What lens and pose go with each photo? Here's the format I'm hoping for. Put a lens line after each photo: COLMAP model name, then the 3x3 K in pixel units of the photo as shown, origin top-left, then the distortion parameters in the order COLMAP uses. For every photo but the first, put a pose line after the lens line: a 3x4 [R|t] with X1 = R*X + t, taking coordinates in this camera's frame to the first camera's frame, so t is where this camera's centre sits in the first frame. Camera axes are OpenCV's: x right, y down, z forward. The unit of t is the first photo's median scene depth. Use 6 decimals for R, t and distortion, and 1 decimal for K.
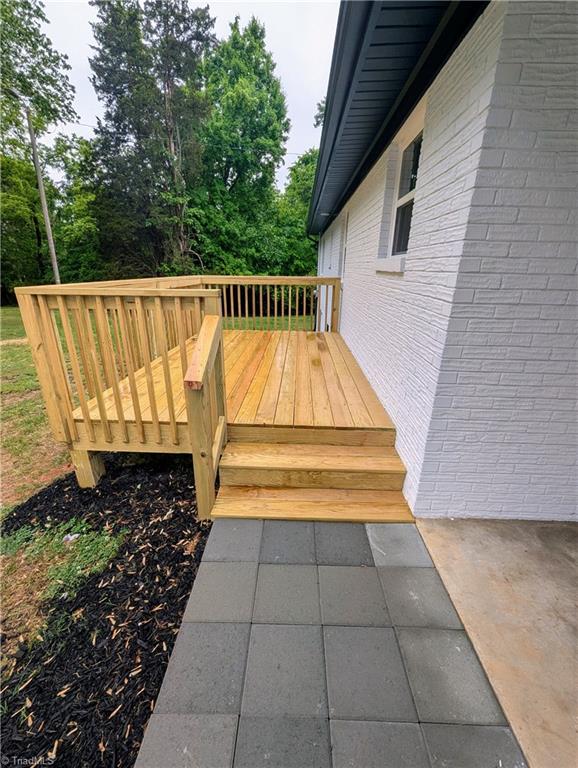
lens RADIAL K [[318.3, 0, 289.4], [0, 318.3, 383.4], [0, 0, 1]] dist [0.000481, -0.000232]
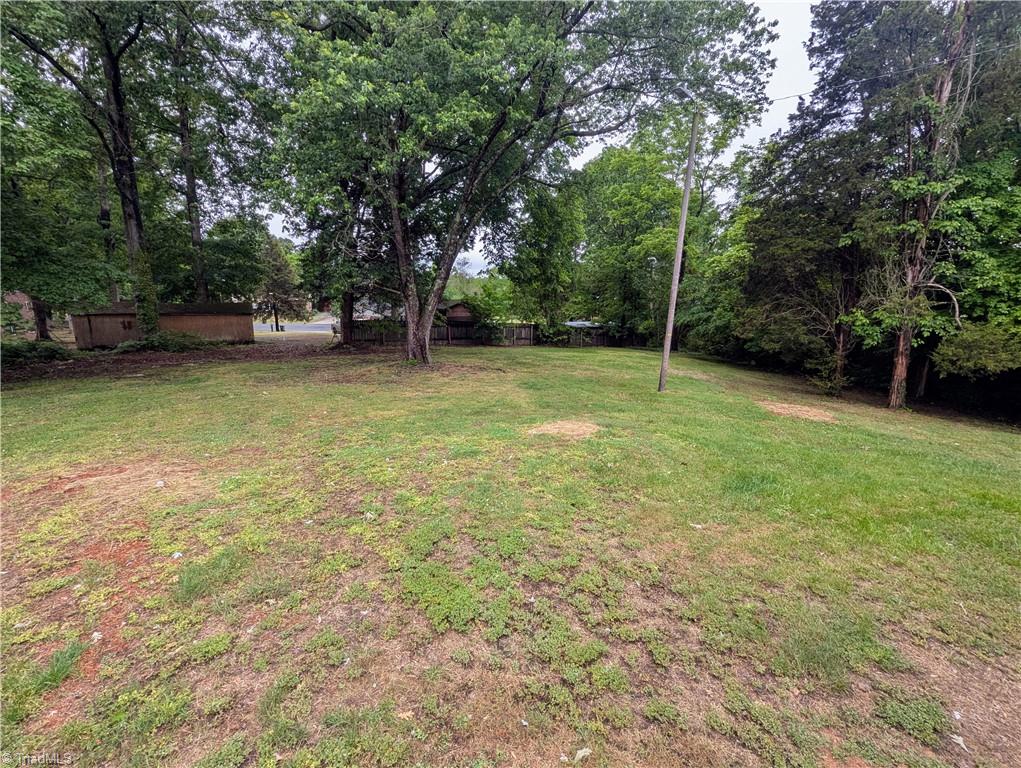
lens RADIAL K [[423.1, 0, 508.4], [0, 423.1, 385.2], [0, 0, 1]] dist [0.000481, -0.000232]
pose [[0.522461, 0.165131, -0.836520, -0.082572], [-0.292056, 0.956380, 0.006384, -0.086715], [0.801085, 0.240975, 0.547899, 0.169235]]
